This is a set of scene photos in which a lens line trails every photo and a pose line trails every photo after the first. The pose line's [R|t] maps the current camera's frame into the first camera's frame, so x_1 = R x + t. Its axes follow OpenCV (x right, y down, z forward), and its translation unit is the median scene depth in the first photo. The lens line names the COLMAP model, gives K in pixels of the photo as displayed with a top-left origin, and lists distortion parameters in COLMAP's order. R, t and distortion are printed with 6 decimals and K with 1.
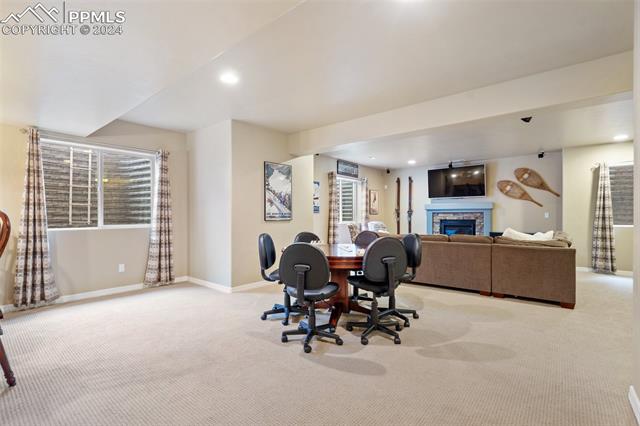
lens RADIAL K [[292.9, 0, 313.0], [0, 292.9, 215.6], [0, 0, 1]] dist [-0.002200, 0.002219]
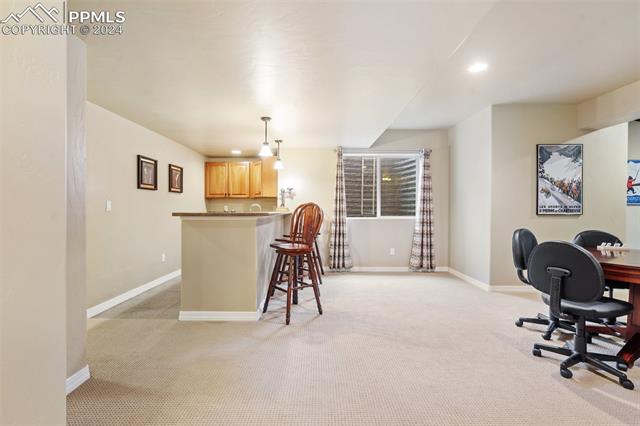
lens RADIAL K [[292.9, 0, 323.1], [0, 292.9, 209.2], [0, 0, 1]] dist [-0.002200, 0.002219]
pose [[0.663197, 0.005158, -0.748427, 0.069084], [-0.004448, 0.999986, 0.002950, 0.001272], [0.748431, 0.001372, 0.663211, -0.020151]]
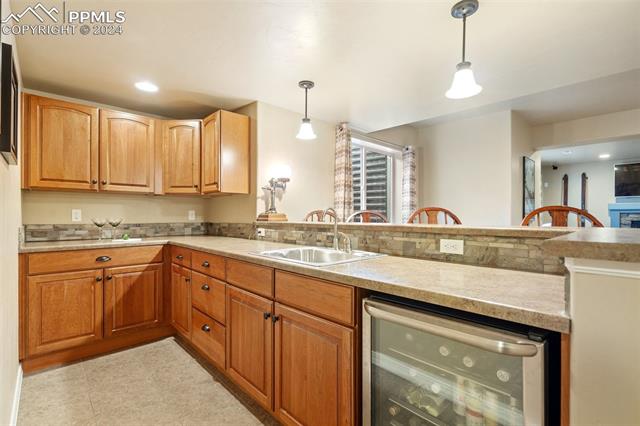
lens RADIAL K [[292.9, 0, 319.3], [0, 292.9, 213.4], [0, 0, 1]] dist [-0.002200, 0.002219]
pose [[0.994040, 0.005893, -0.108854, -0.814092], [-0.006142, 0.999979, -0.001945, -0.002428], [0.108840, 0.002602, 0.994056, 0.026819]]
